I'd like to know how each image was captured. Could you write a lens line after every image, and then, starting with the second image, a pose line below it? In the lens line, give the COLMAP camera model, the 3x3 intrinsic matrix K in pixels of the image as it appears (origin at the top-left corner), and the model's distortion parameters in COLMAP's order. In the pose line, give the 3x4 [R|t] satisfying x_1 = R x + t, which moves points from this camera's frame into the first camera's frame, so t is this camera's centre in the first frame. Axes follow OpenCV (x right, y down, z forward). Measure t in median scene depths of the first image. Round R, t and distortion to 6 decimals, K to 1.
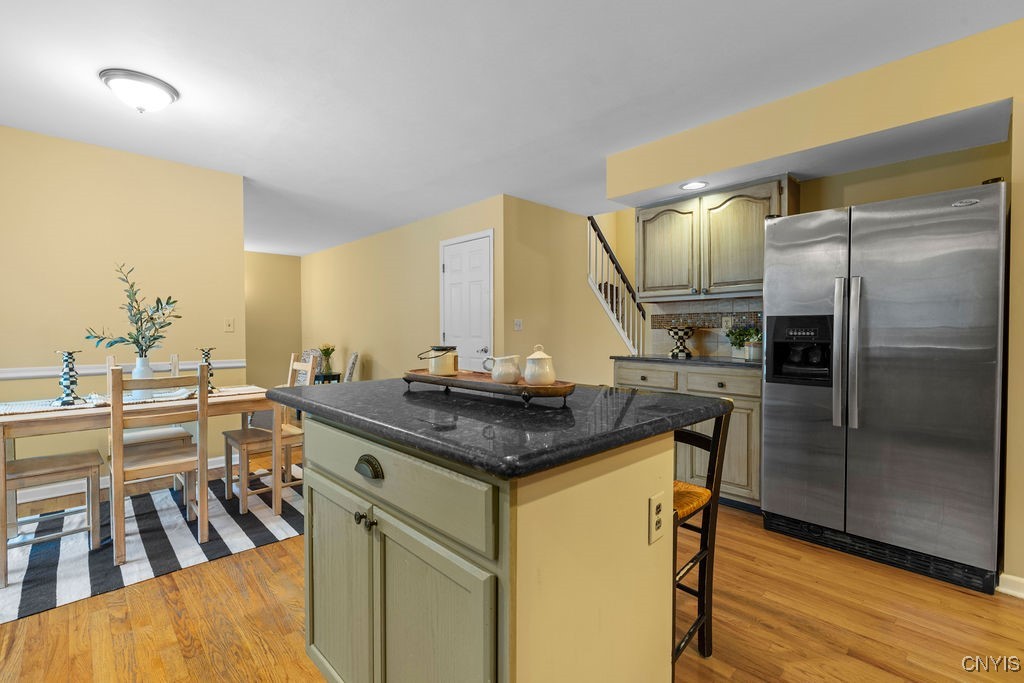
lens RADIAL K [[444.7, 0, 507.0], [0, 444.7, 339.5], [0, 0, 1]] dist [-0.002334, 0.000093]
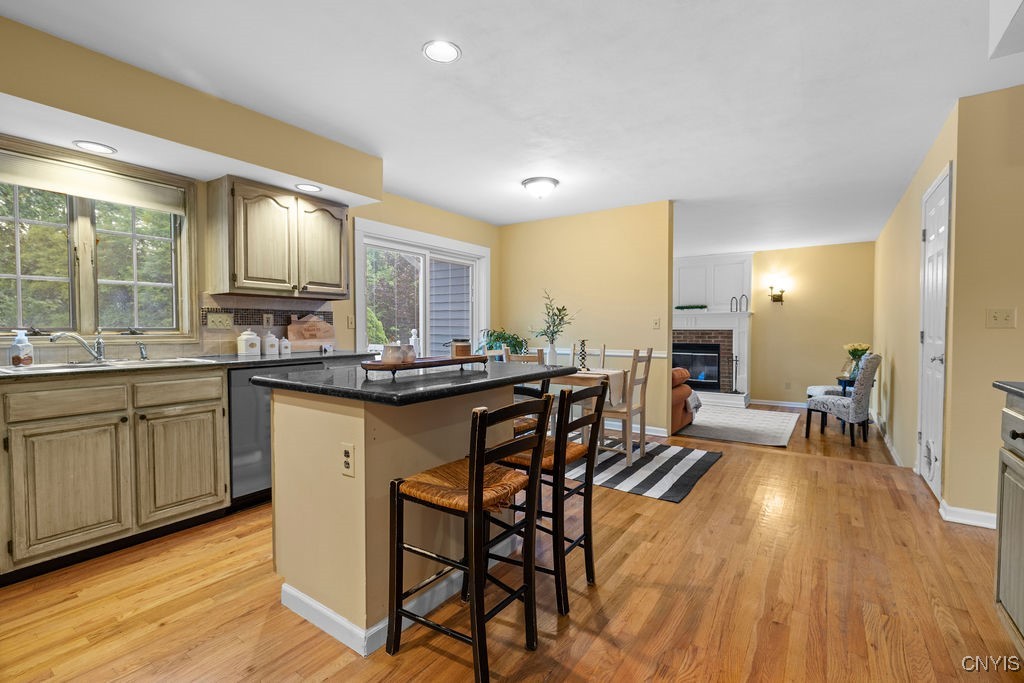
lens RADIAL K [[444.7, 0, 507.0], [0, 444.7, 339.5], [0, 0, 1]] dist [-0.002334, 0.000093]
pose [[-0.207258, -0.026098, 0.977938, -0.674242], [0.027115, 0.999107, 0.032409, -0.011432], [-0.977910, 0.033233, -0.206366, 0.741315]]
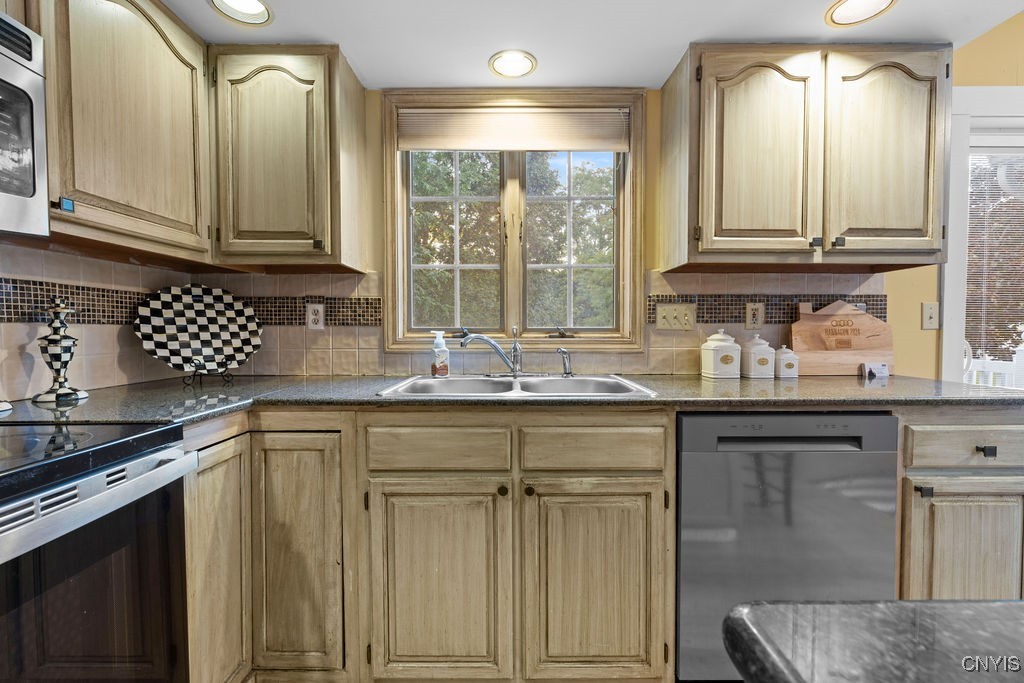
lens RADIAL K [[444.7, 0, 507.0], [0, 444.7, 339.5], [0, 0, 1]] dist [-0.002334, 0.000093]
pose [[0.695381, -0.020107, 0.718360, -0.155709], [0.020279, 0.999759, 0.008353, -0.016494], [-0.718355, 0.008759, 0.695621, 0.909715]]
